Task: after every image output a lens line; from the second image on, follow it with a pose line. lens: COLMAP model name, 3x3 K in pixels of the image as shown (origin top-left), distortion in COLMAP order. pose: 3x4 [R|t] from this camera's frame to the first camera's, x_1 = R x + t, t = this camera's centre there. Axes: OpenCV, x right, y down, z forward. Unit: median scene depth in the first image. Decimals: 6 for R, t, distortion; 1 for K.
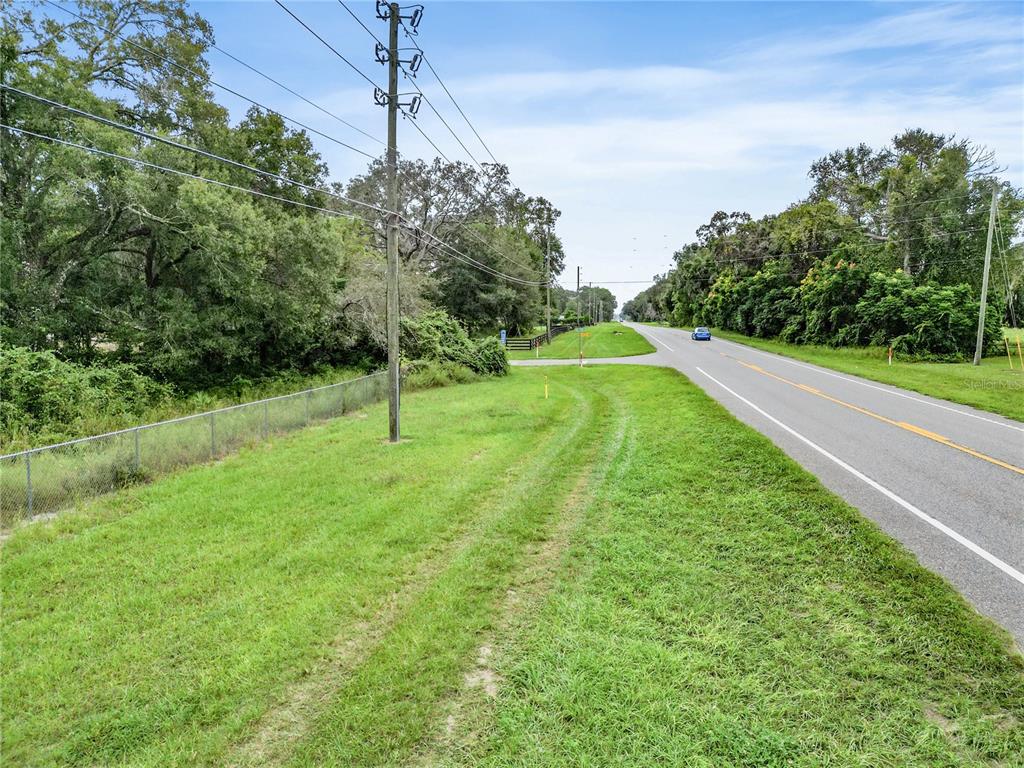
lens RADIAL K [[704.2, 0, 512.0], [0, 704.2, 384.0], [0, 0, 1]] dist [0.077268, -0.070899]
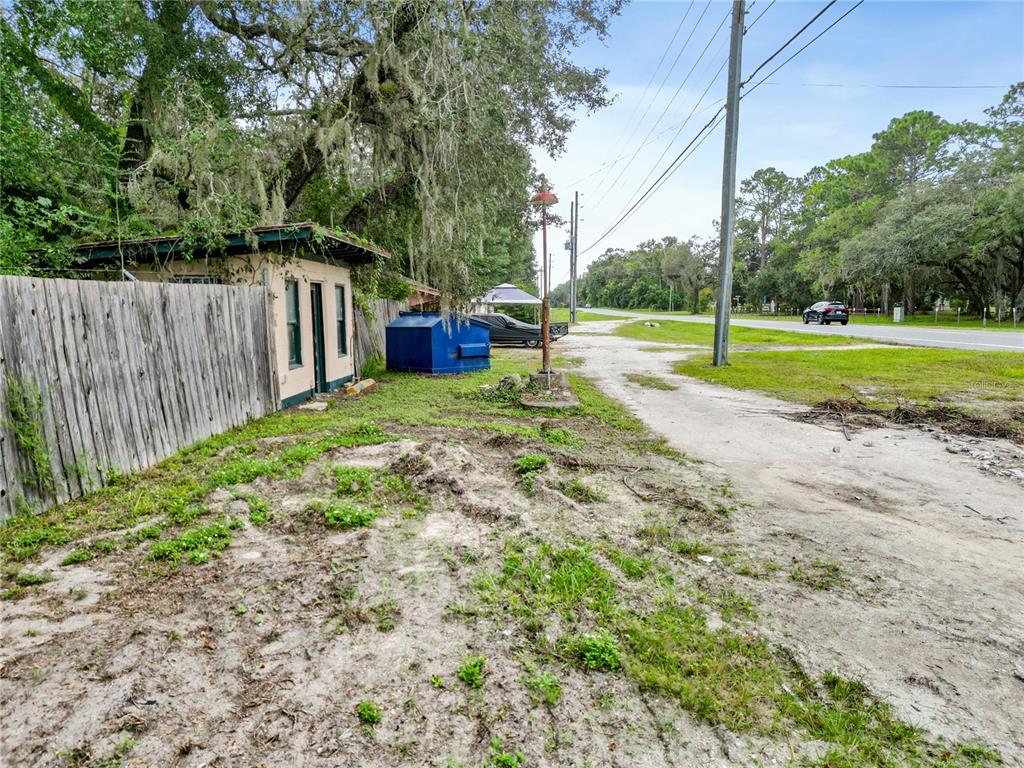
lens RADIAL K [[704.2, 0, 512.0], [0, 704.2, 384.0], [0, 0, 1]] dist [0.077268, -0.070899]
pose [[0.992421, -0.009306, 0.122535, -0.313669], [0.007261, 0.999827, 0.017121, 0.142605], [-0.122674, -0.016101, 0.992316, -1.303091]]
